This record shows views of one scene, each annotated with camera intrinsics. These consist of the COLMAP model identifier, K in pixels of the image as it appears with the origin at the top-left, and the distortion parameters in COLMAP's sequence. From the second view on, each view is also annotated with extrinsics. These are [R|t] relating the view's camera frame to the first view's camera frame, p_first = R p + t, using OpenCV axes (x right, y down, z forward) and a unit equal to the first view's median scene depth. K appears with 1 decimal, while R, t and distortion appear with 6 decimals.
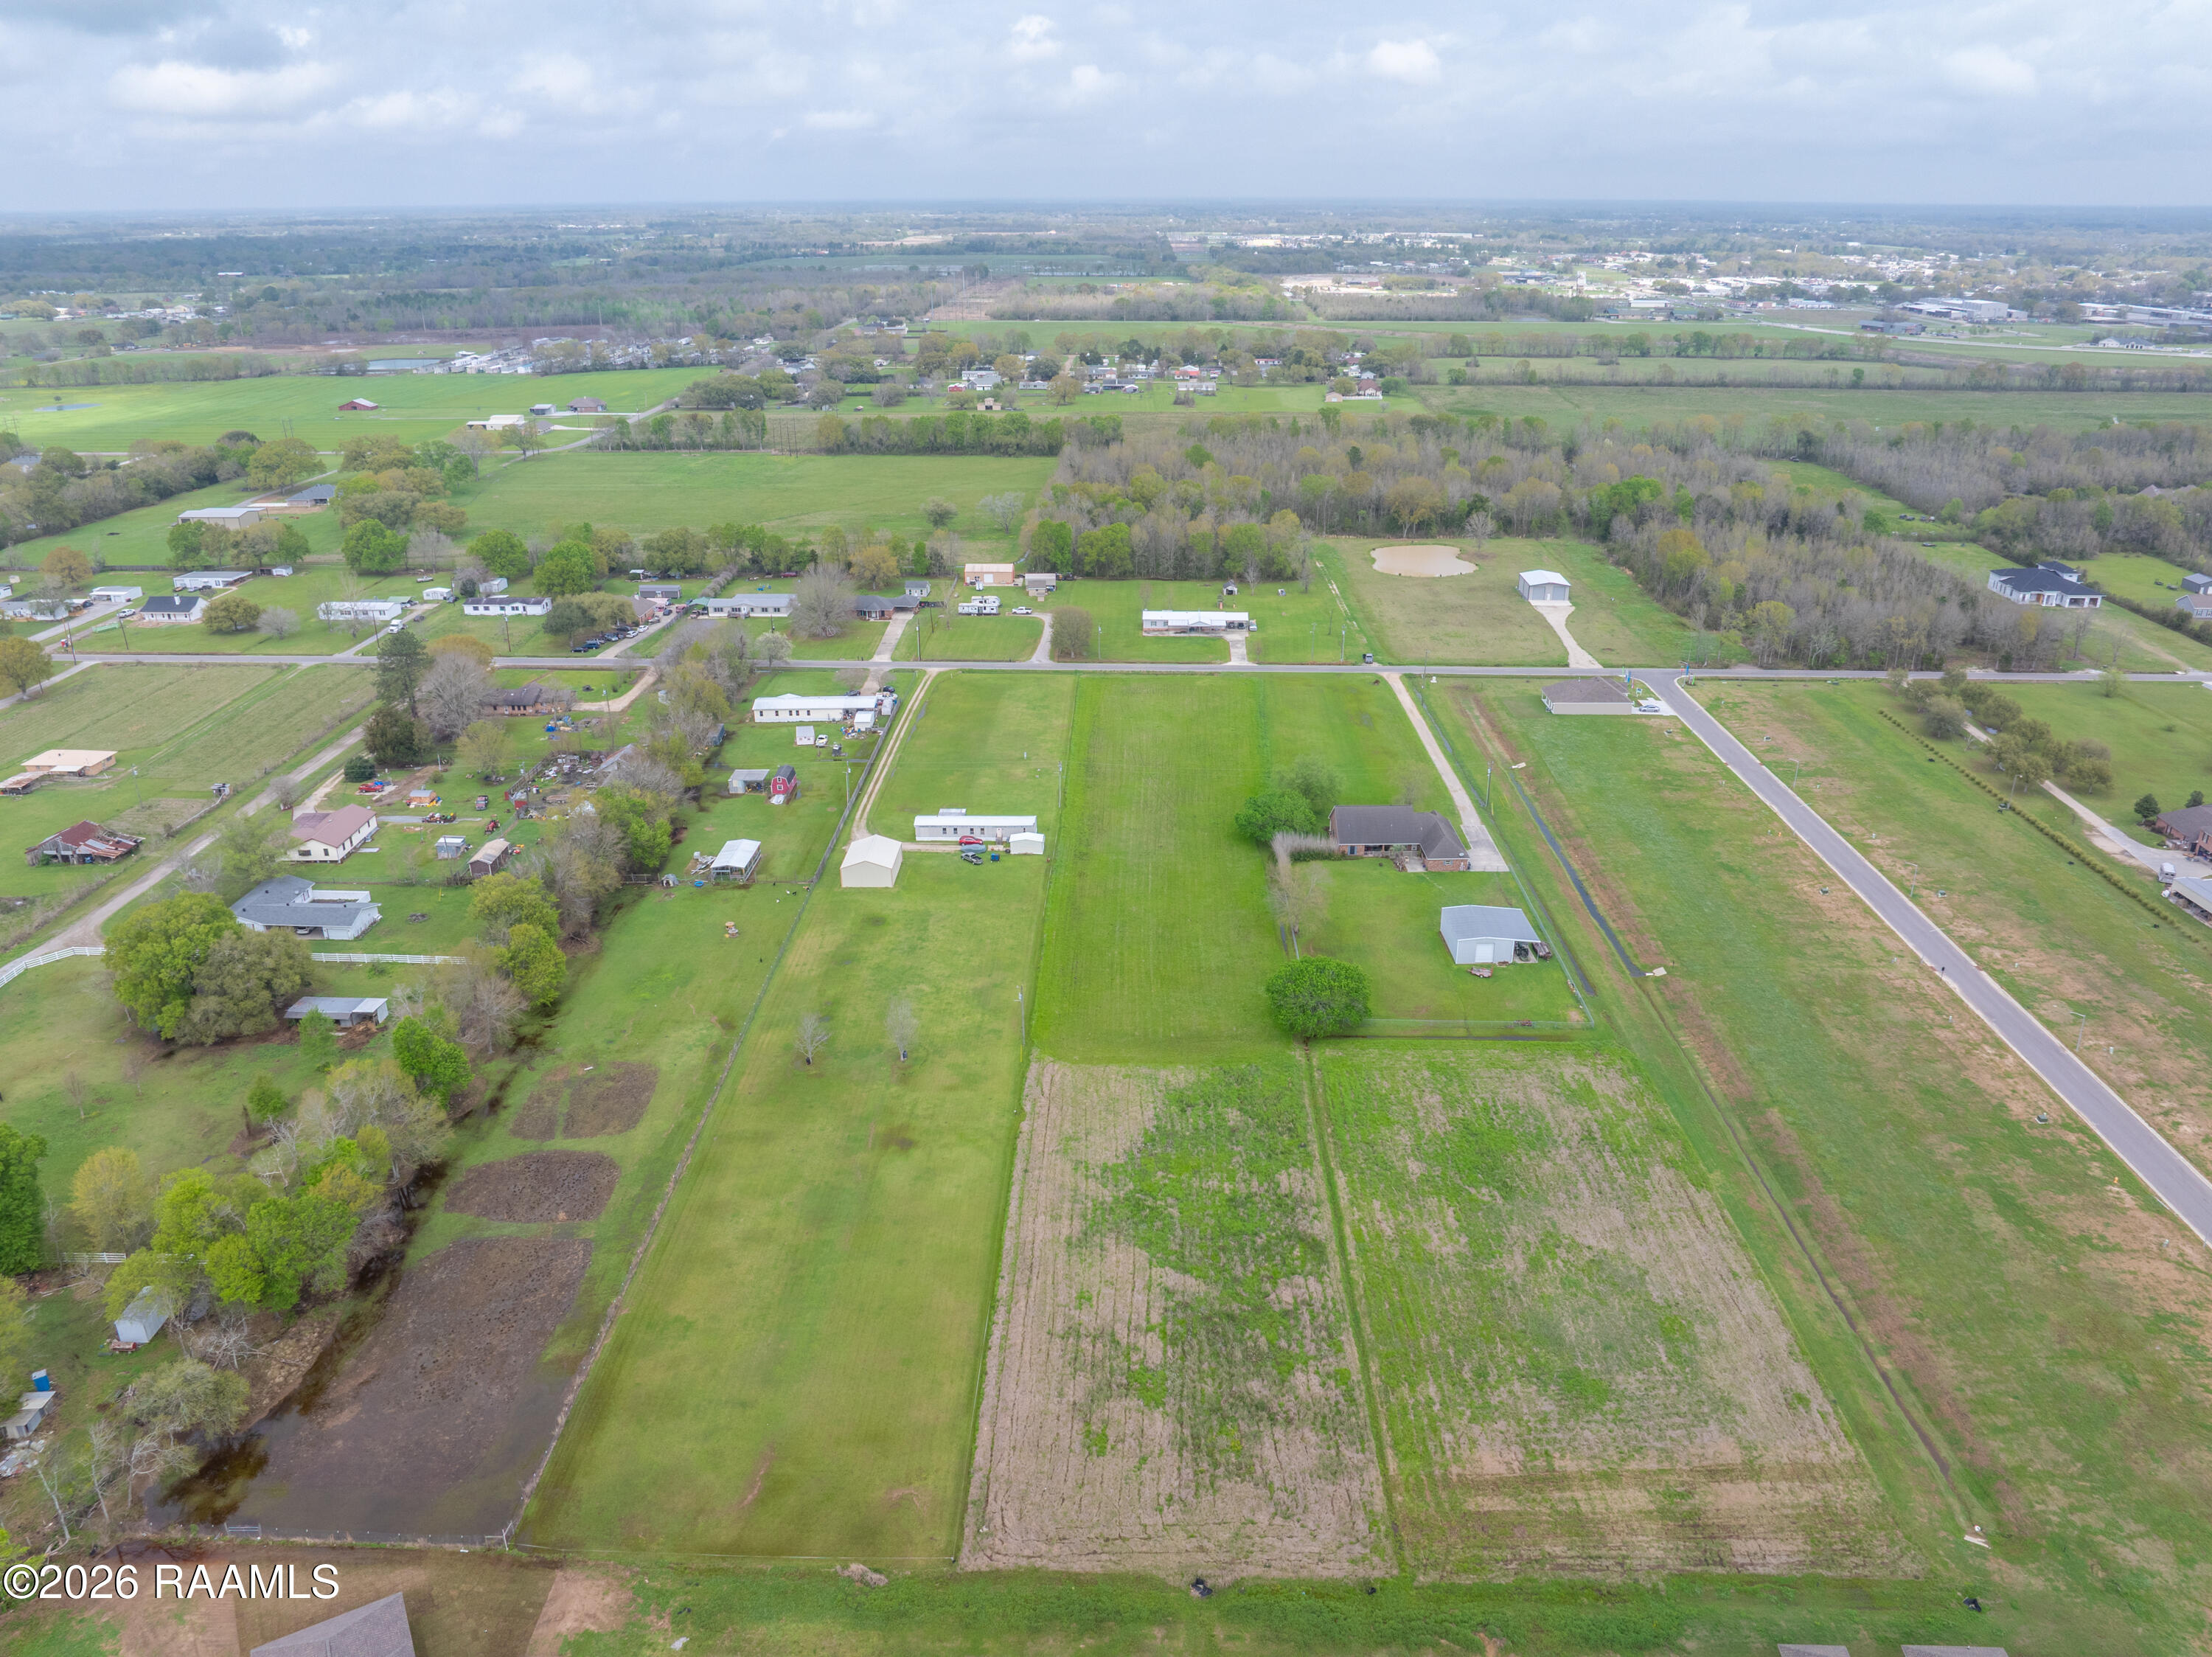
lens RADIAL K [[1559.5, 0, 1115.4], [0, 1559.5, 832.2], [0, 0, 1]] dist [-0.049725, 0.018310]
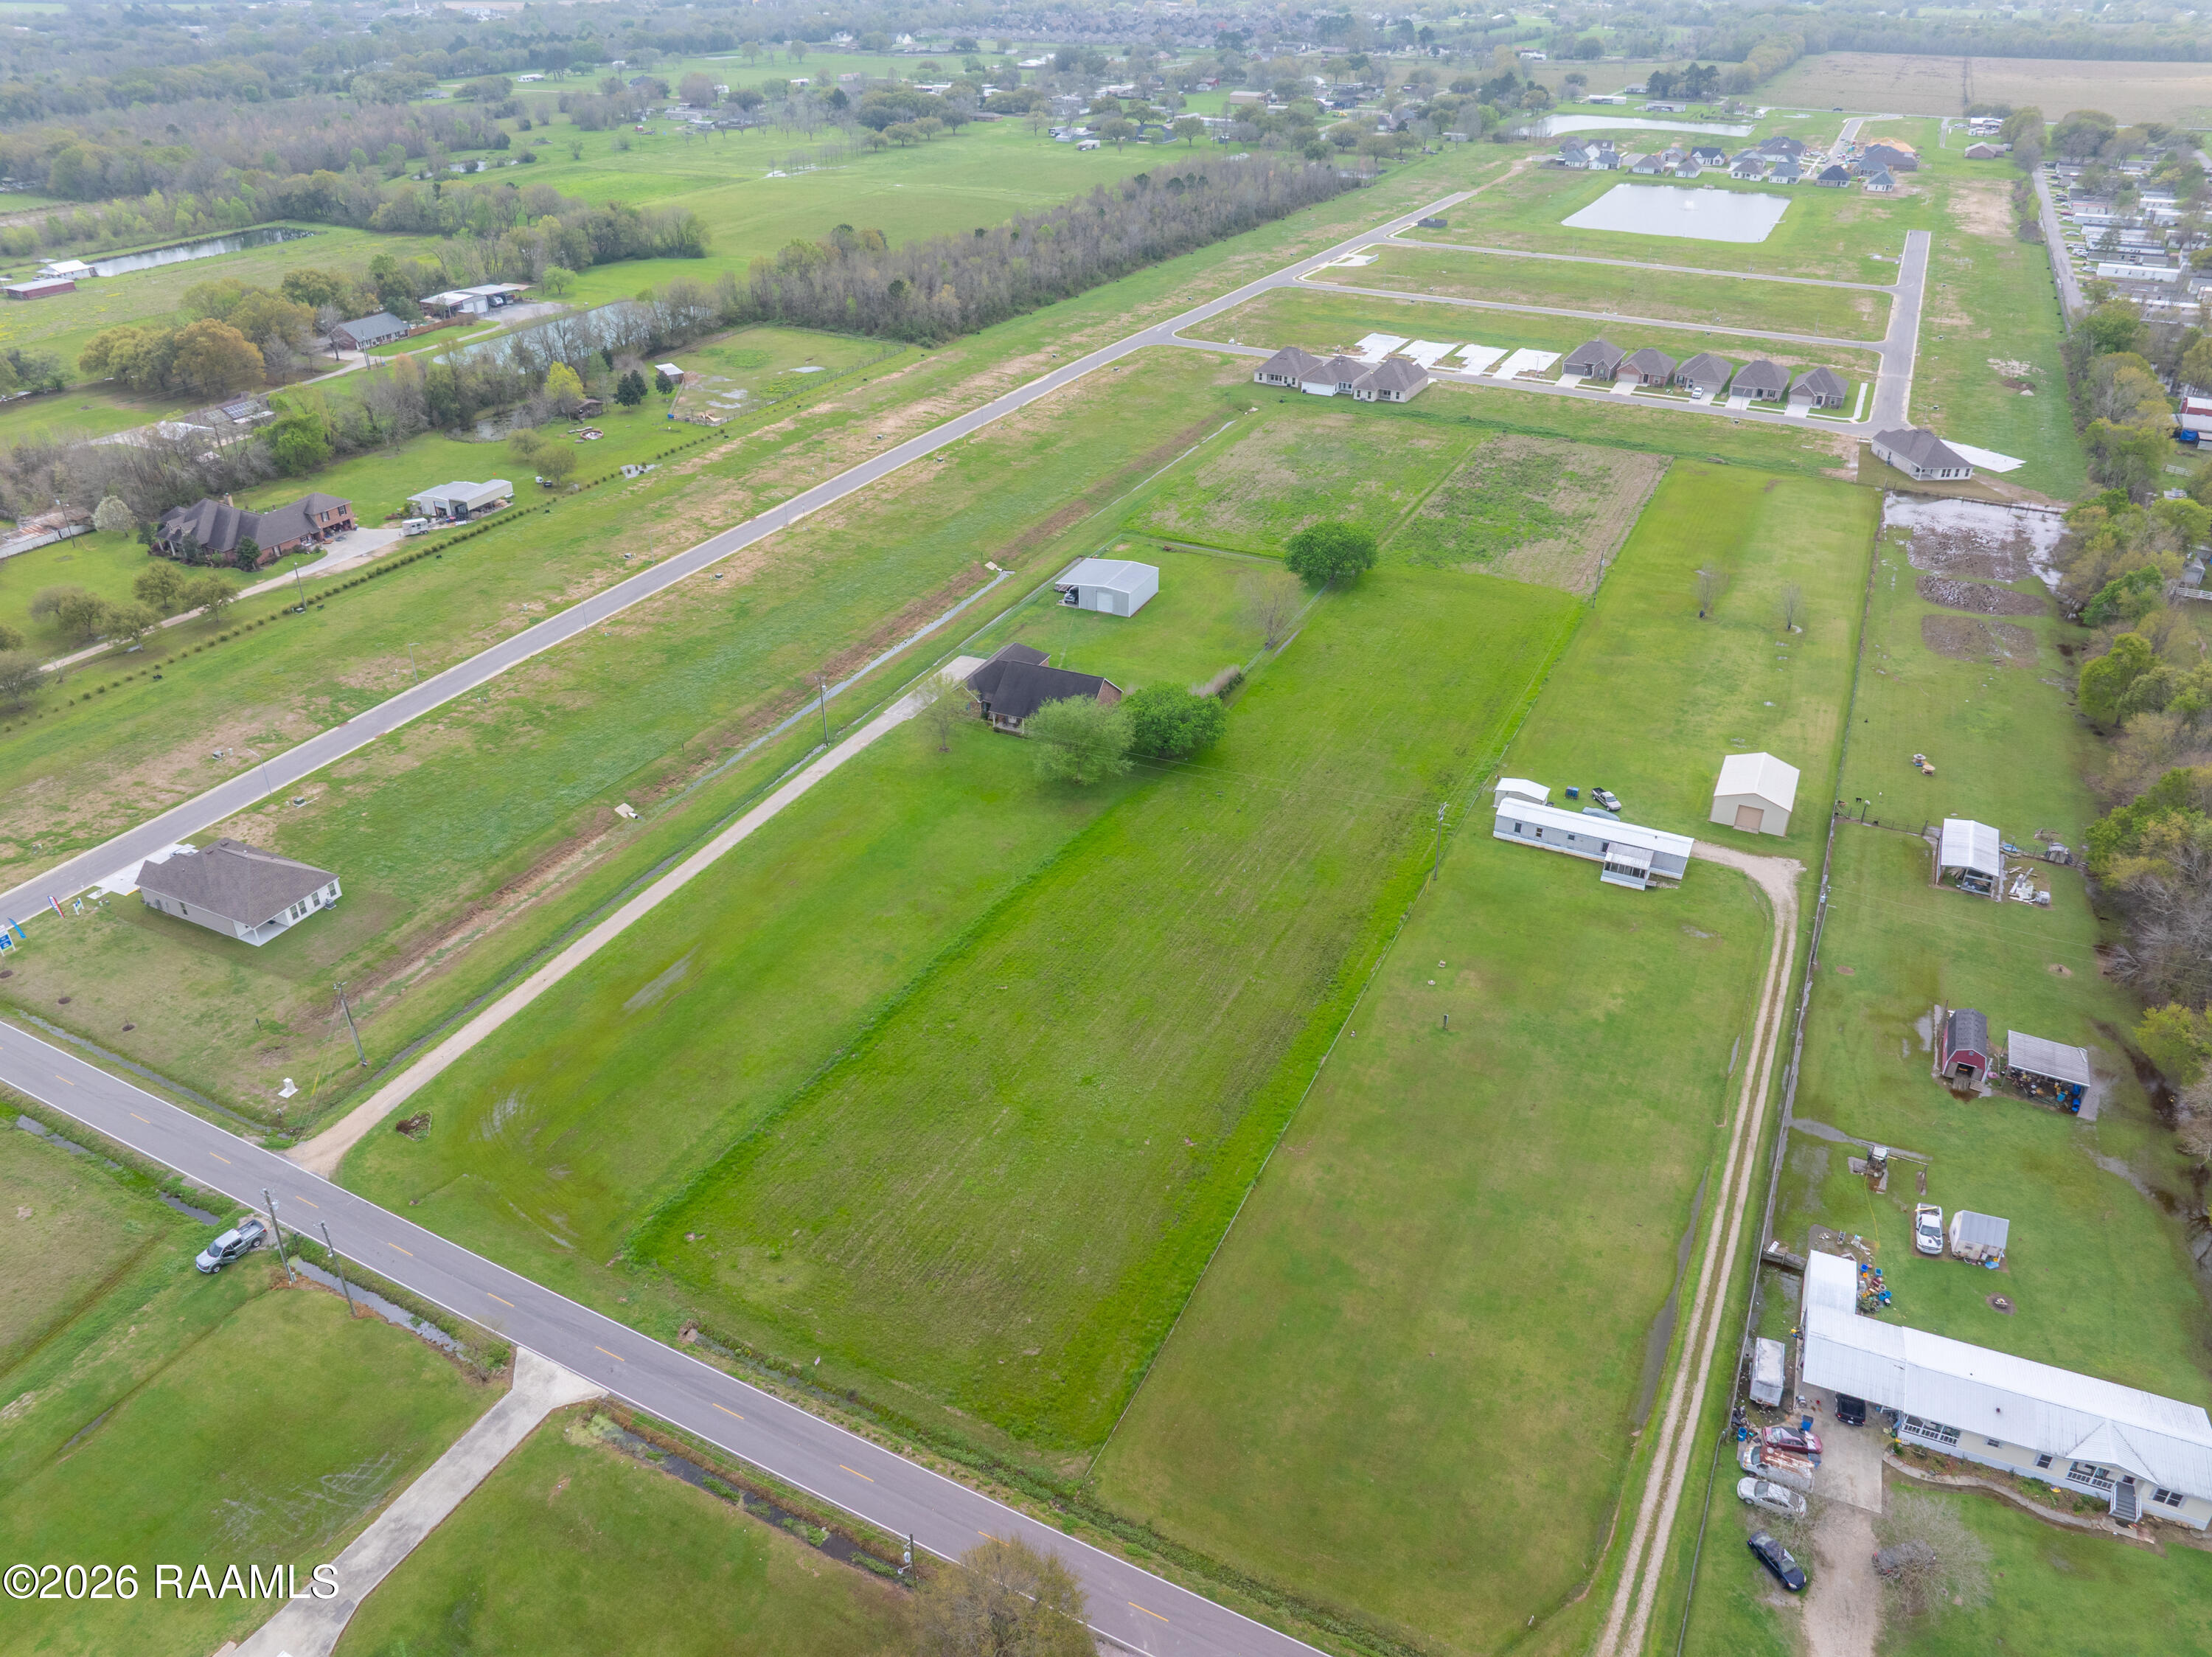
lens RADIAL K [[1559.5, 0, 1118.3], [0, 1559.5, 821.0], [0, 0, 1]] dist [-0.049725, 0.018310]
pose [[-0.907796, -0.211625, 0.362107, -0.161827], [0.160090, 0.623160, 0.765534, -0.597113], [-0.387657, 0.752918, -0.531823, 1.602623]]
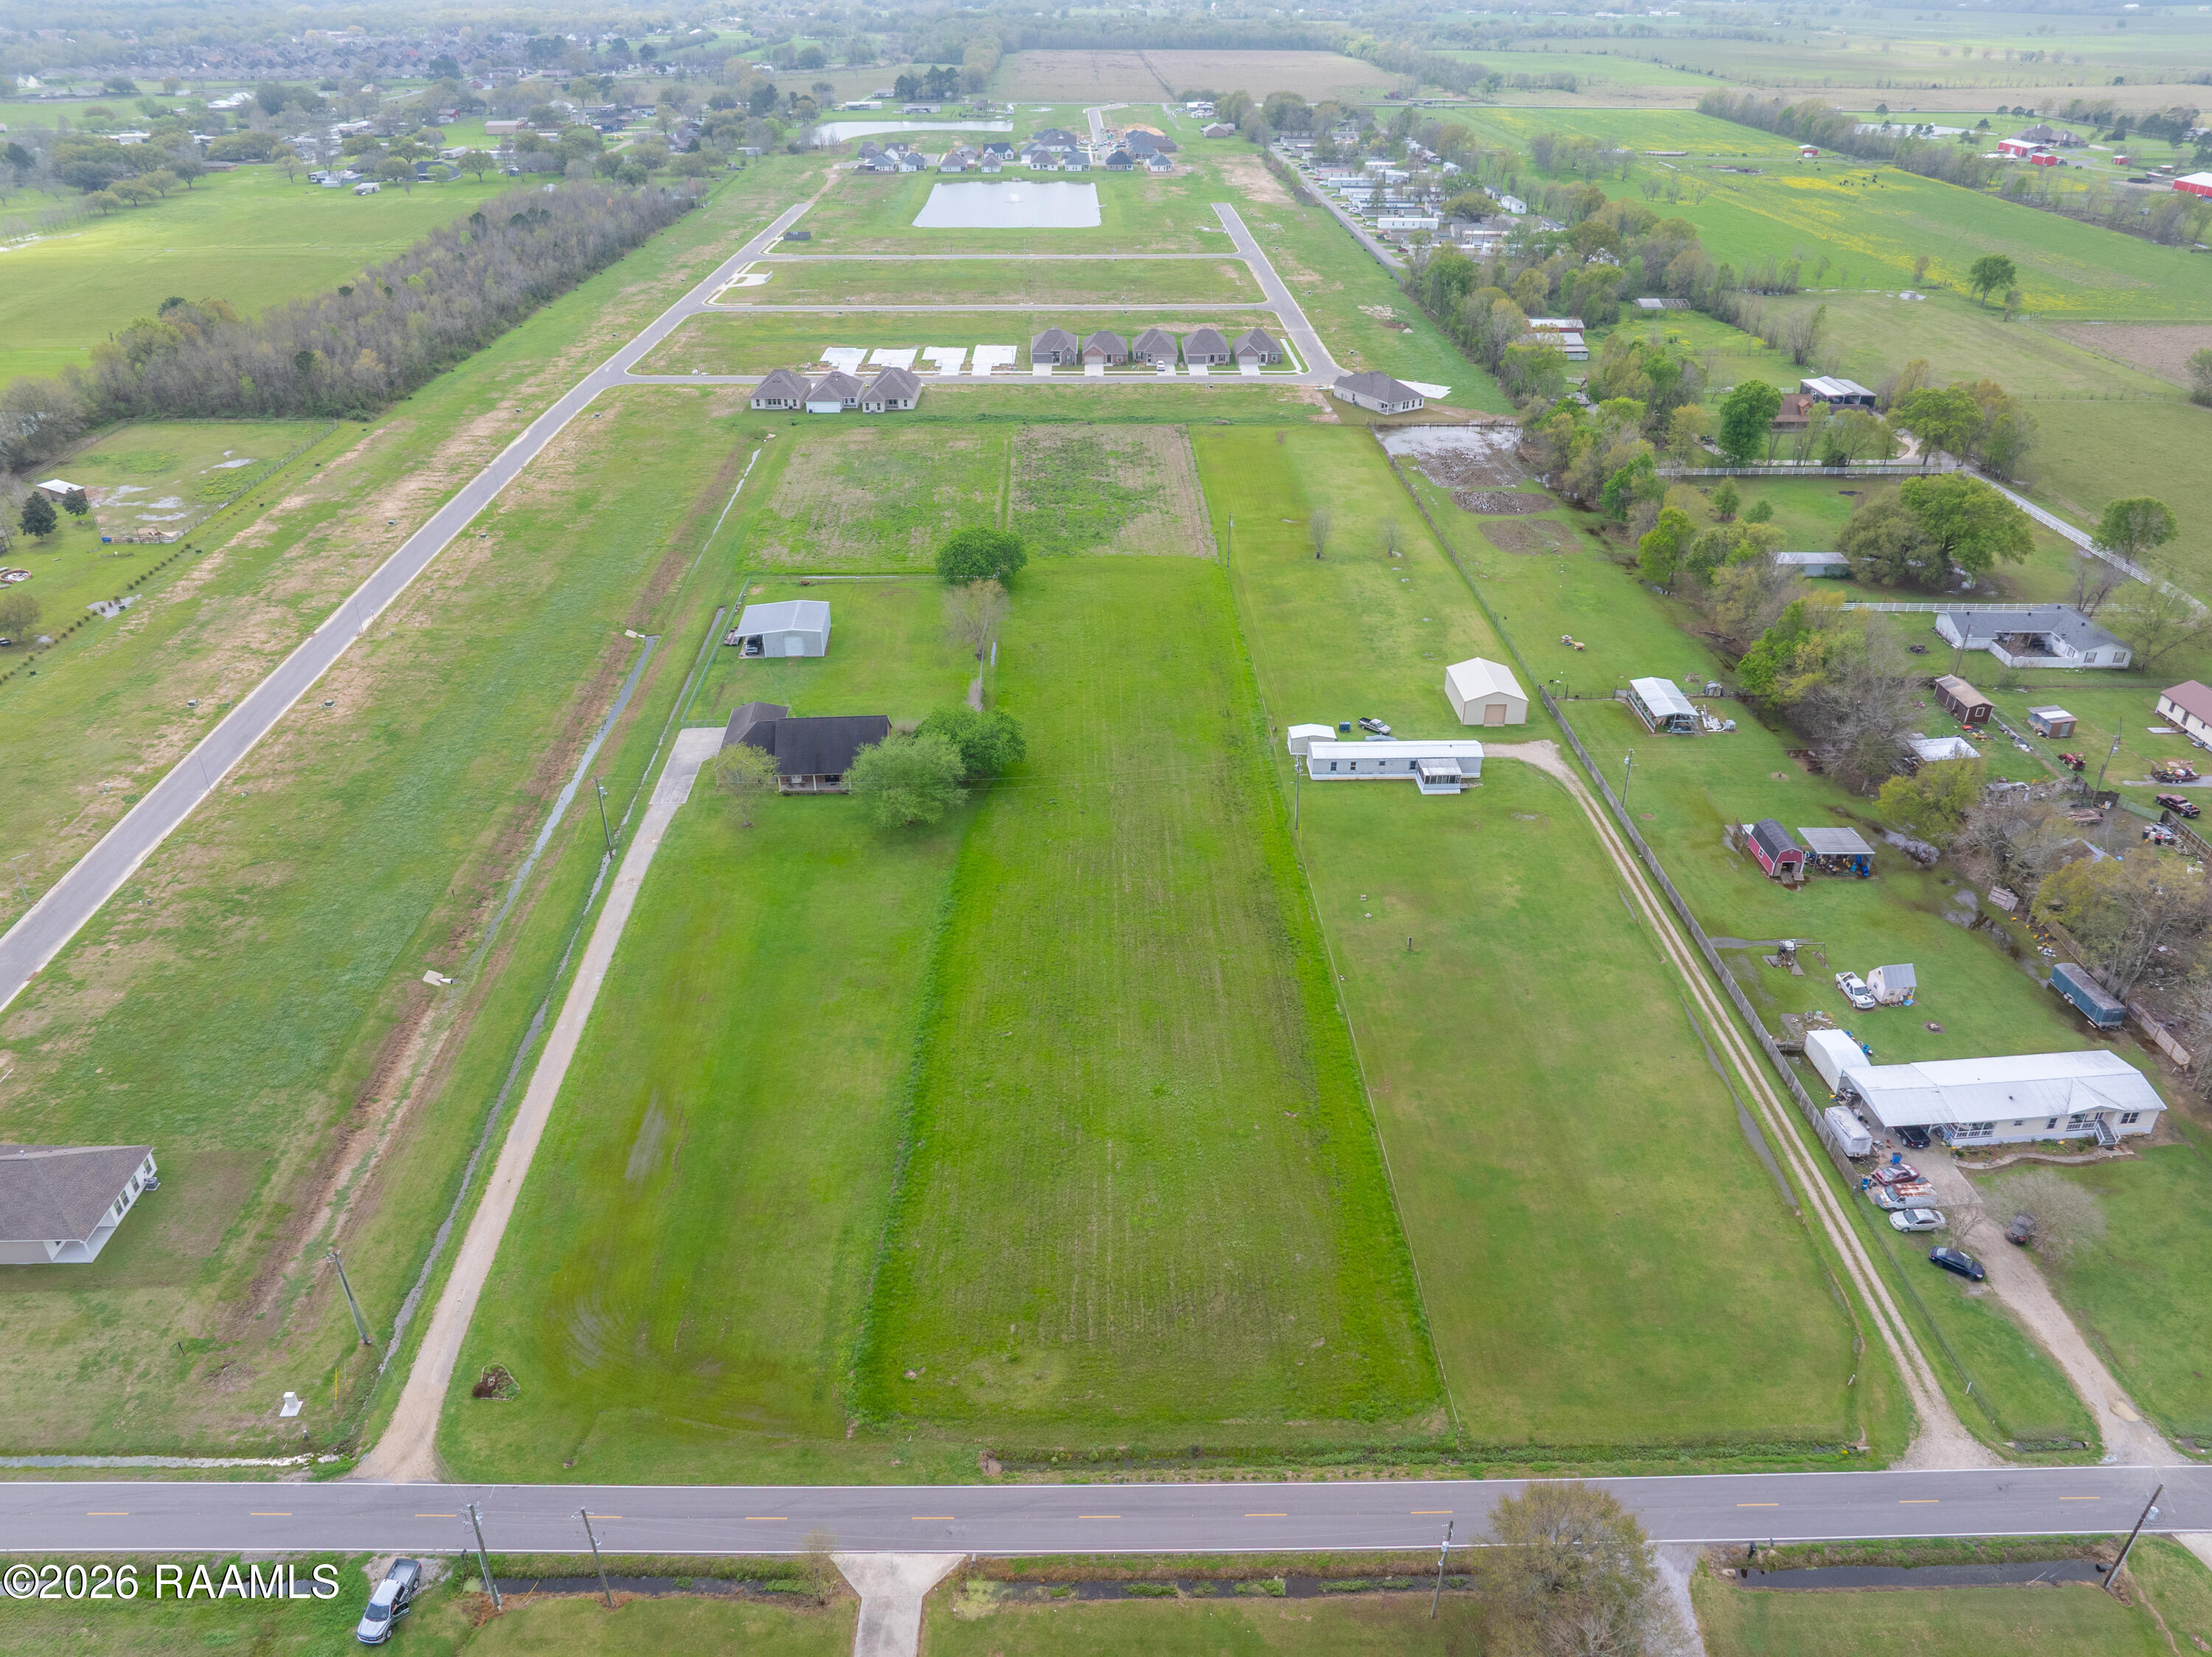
lens RADIAL K [[1559.5, 0, 1119.3], [0, 1559.5, 824.4], [0, 0, 1]] dist [-0.049725, 0.018310]
pose [[-0.998512, 0.025758, -0.048074, 0.079043], [-0.022361, 0.610615, 0.791611, -0.612855], [0.049745, 0.791508, -0.609131, 1.644494]]
